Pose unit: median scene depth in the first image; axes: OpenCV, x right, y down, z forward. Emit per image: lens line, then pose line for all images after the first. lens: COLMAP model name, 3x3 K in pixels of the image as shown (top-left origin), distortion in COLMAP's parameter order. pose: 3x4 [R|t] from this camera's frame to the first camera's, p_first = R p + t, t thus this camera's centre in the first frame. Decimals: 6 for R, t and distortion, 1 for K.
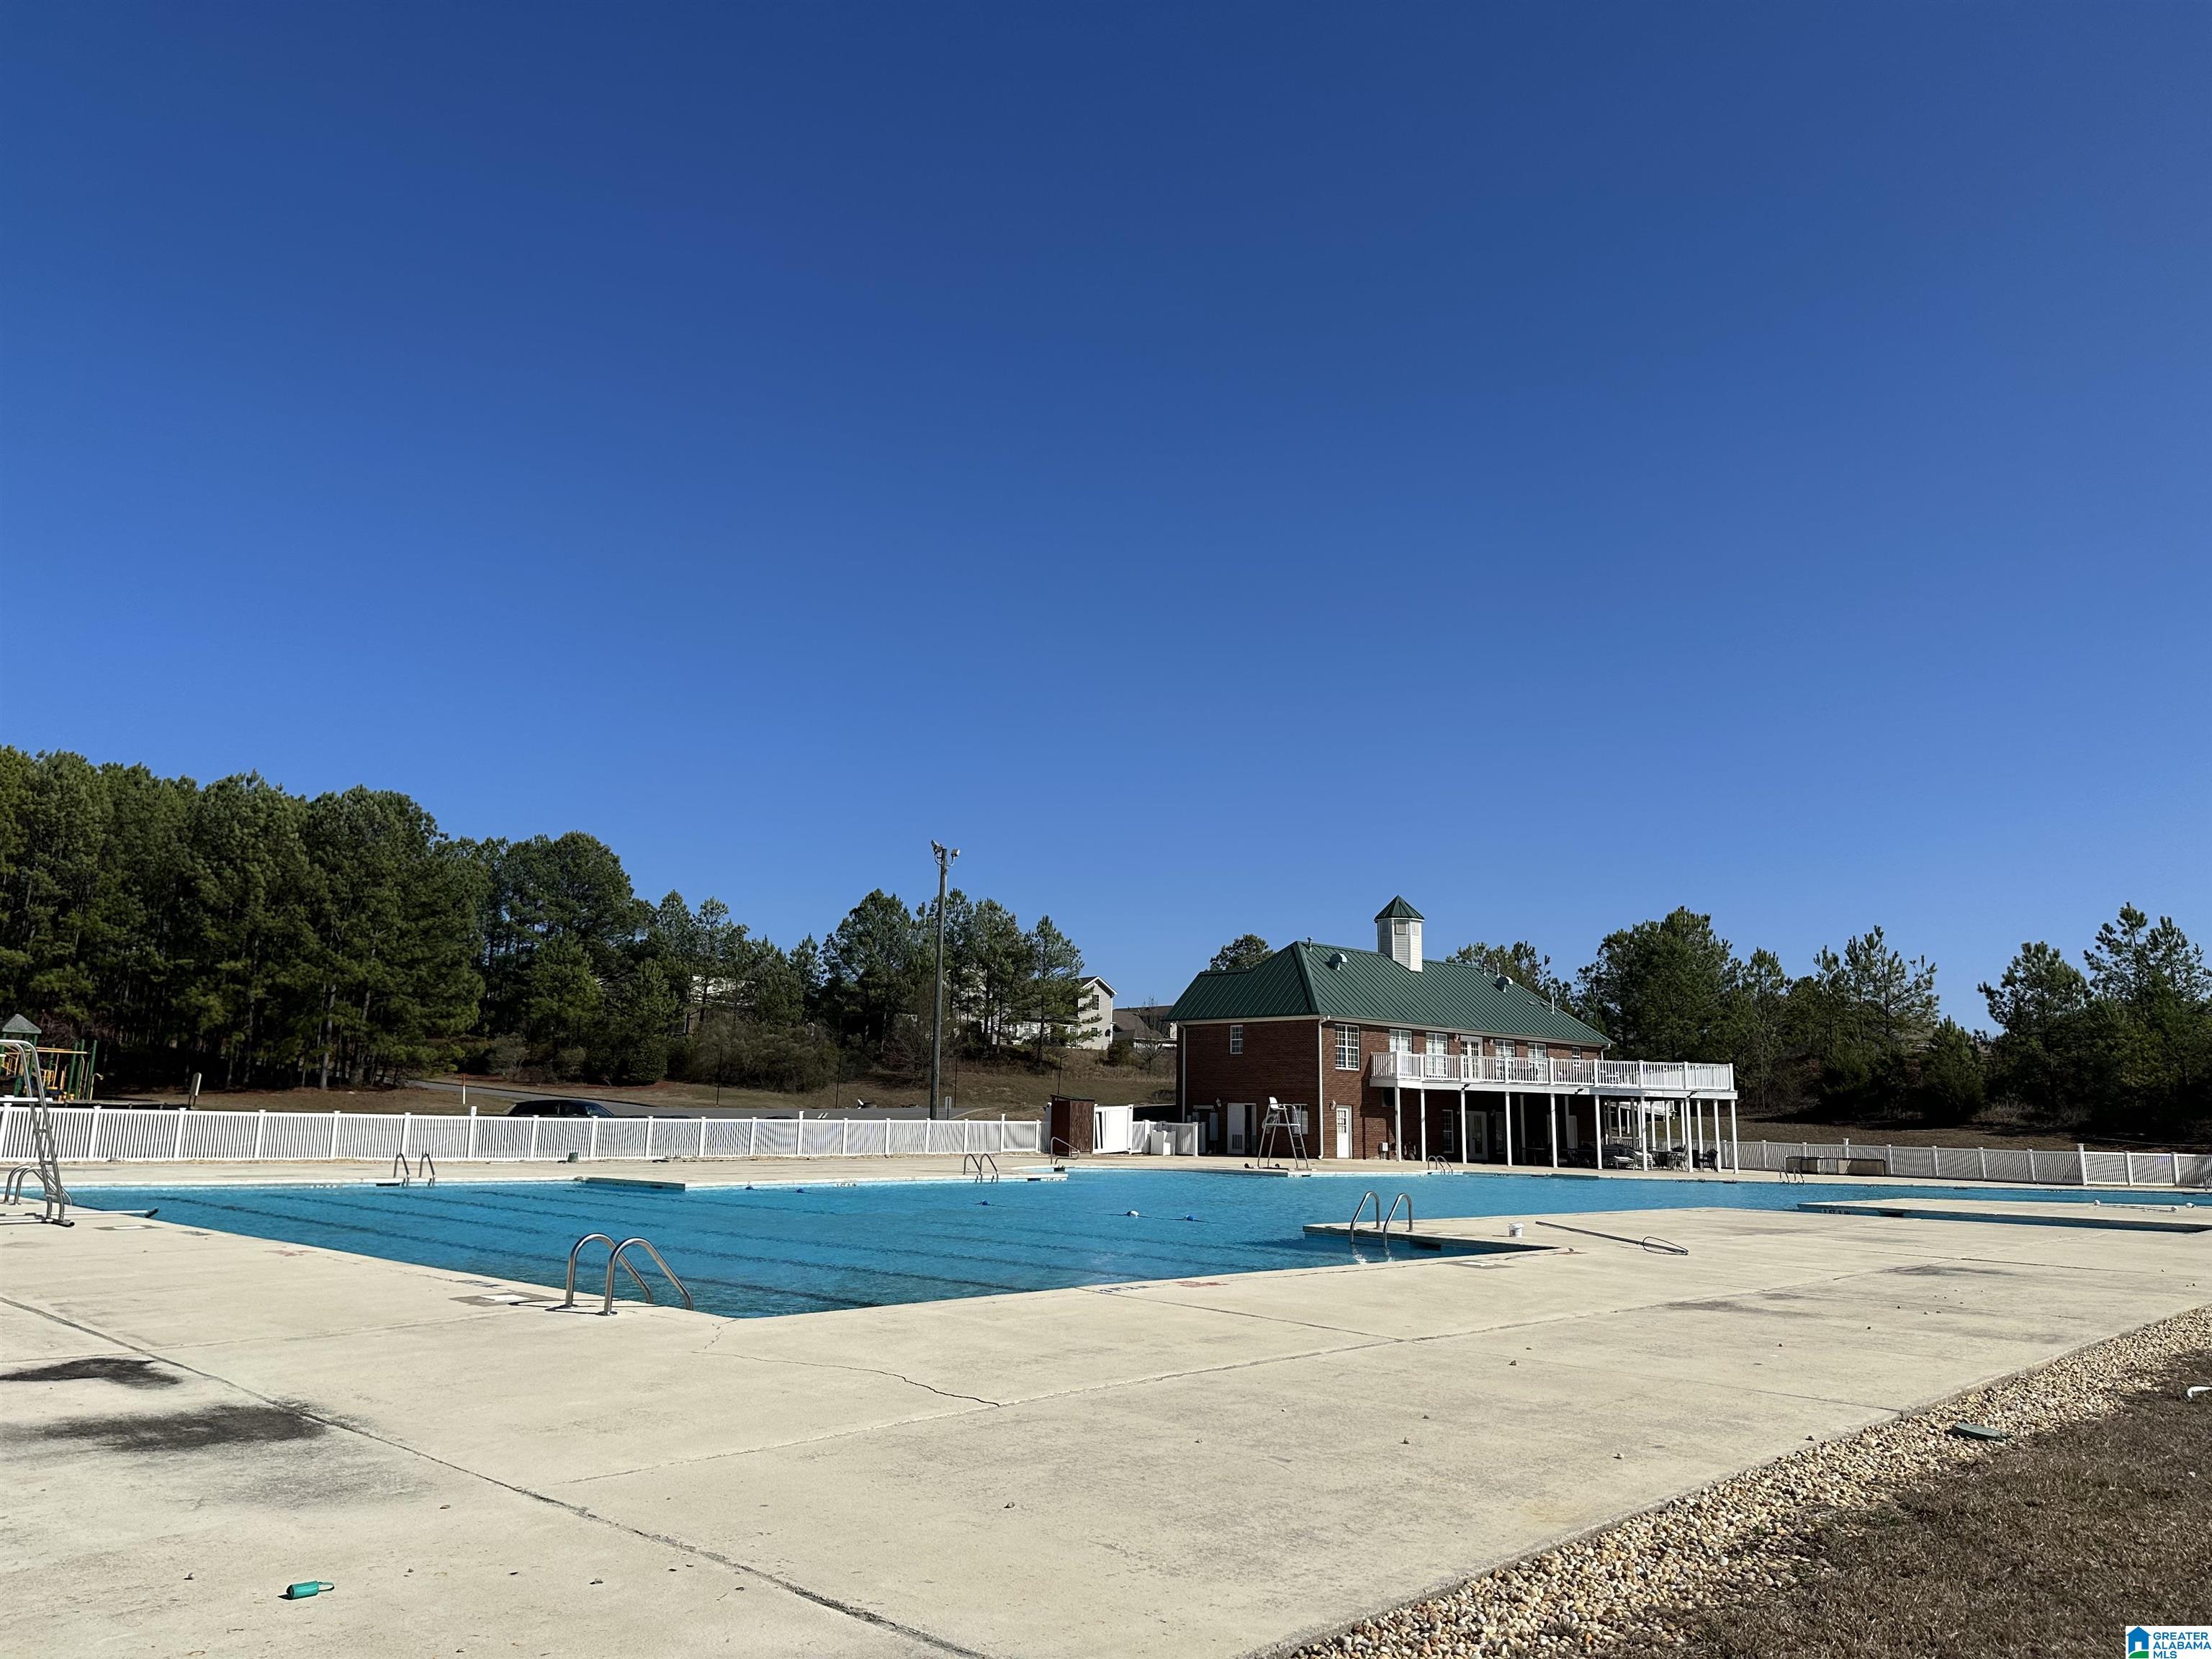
lens RADIAL K [[1549.8, 0, 1110.6], [0, 1549.8, 815.1], [0, 0, 1]] dist [0.105266, -0.139793]
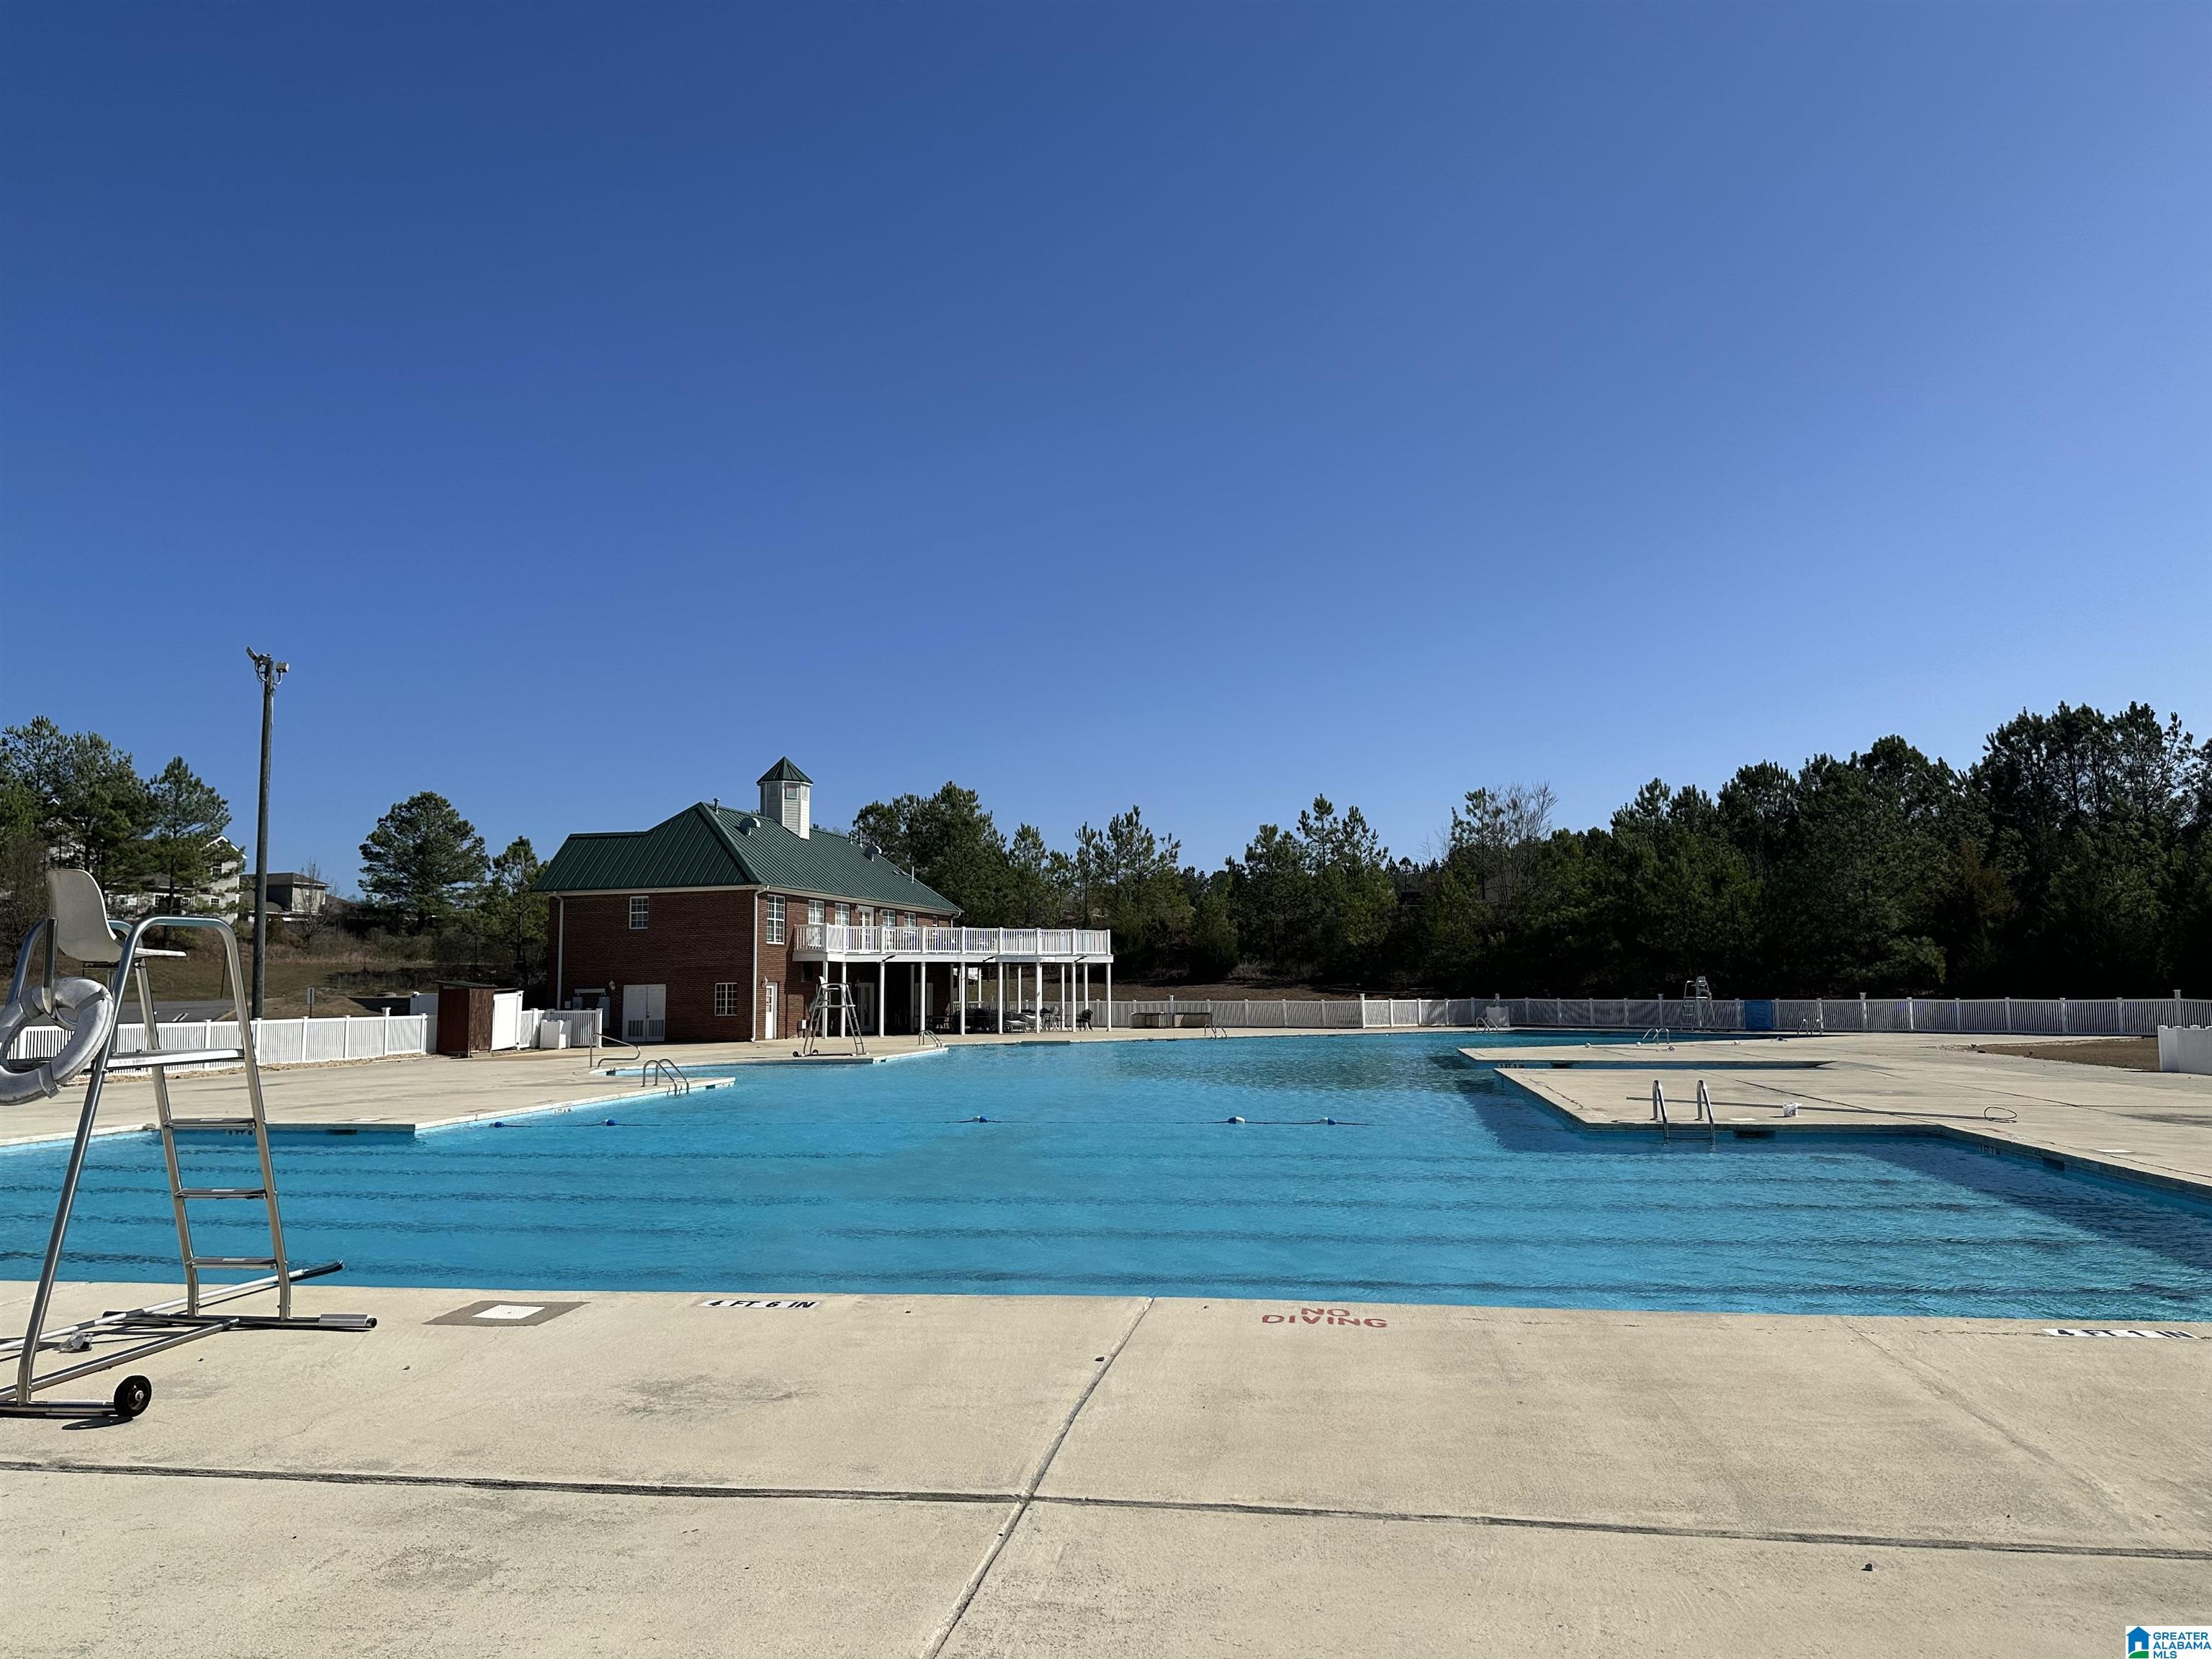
lens RADIAL K [[1549.8, 0, 1111.3], [0, 1549.8, 812.9], [0, 0, 1]] dist [0.105266, -0.139793]
pose [[0.825883, 0.033964, 0.562818, -0.169230], [-0.079542, 0.995220, 0.056662, 0.016563], [-0.558203, -0.091564, 0.824637, 0.120590]]
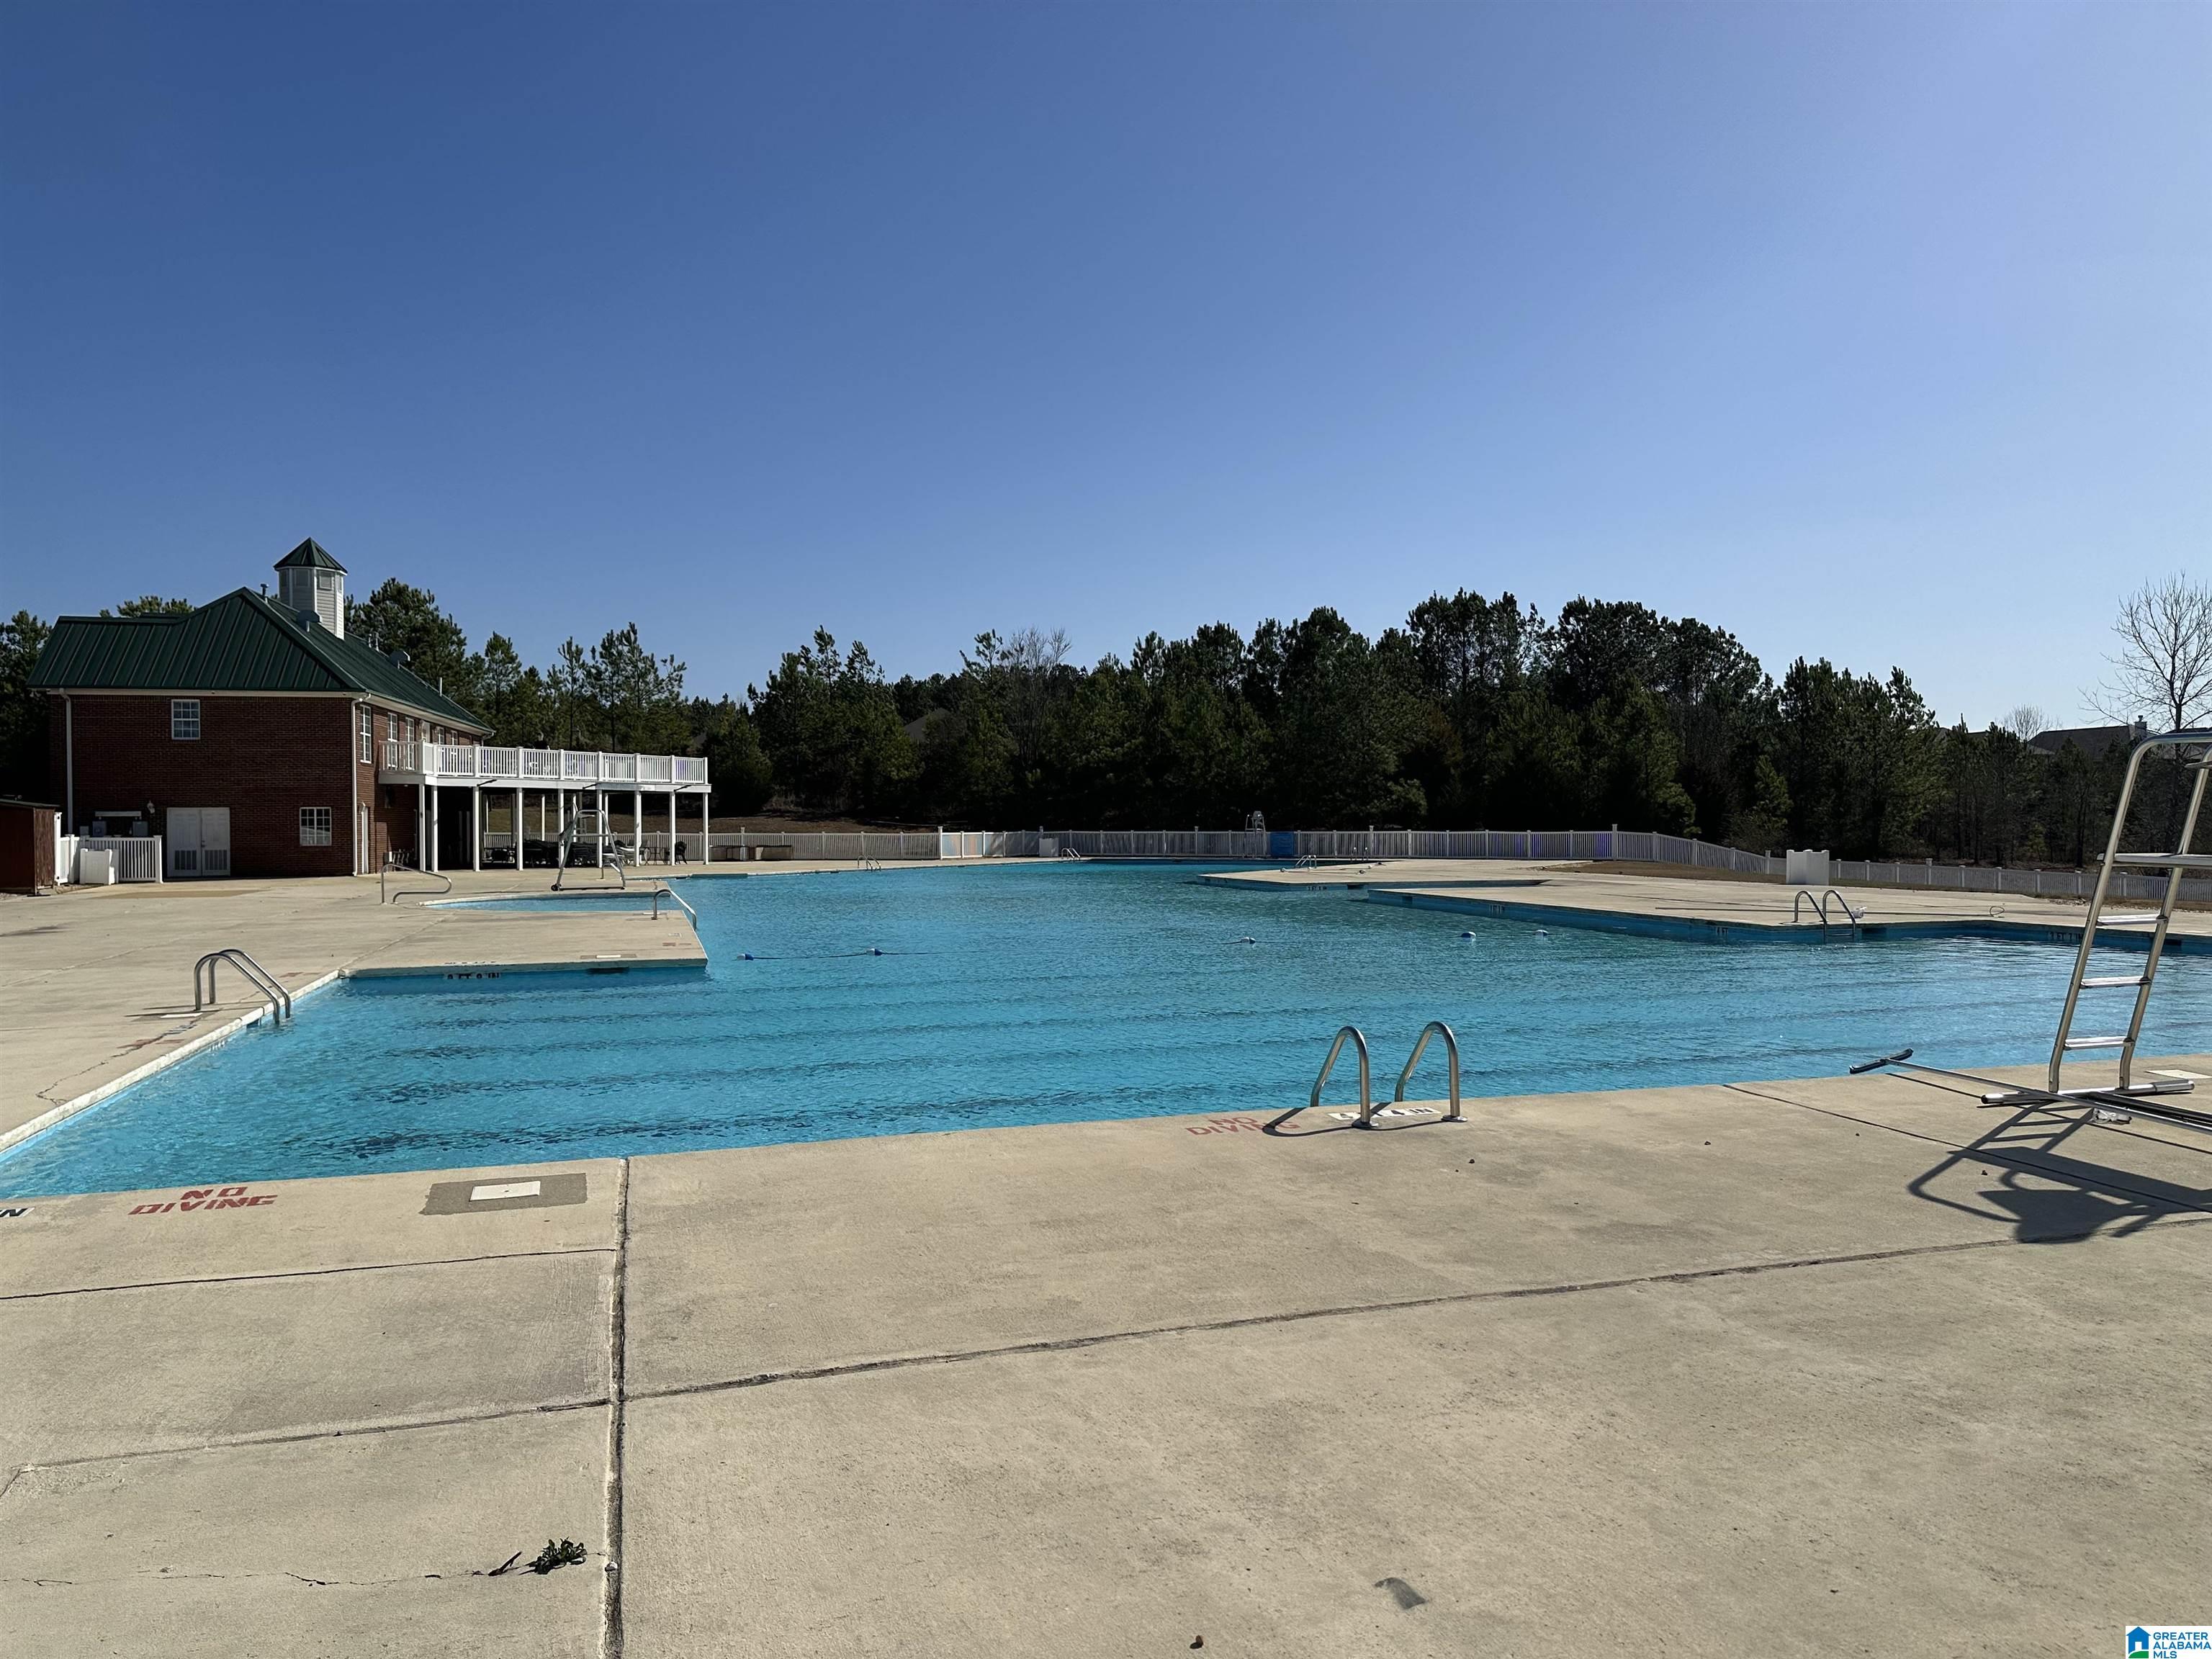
lens RADIAL K [[1549.8, 0, 1132.1], [0, 1549.8, 849.2], [0, 0, 1]] dist [0.105266, -0.139793]
pose [[0.488349, -0.038764, 0.871787, -0.293679], [-0.153606, 0.979596, 0.129603, 0.037658], [-0.859023, -0.197204, 0.472430, 0.242903]]
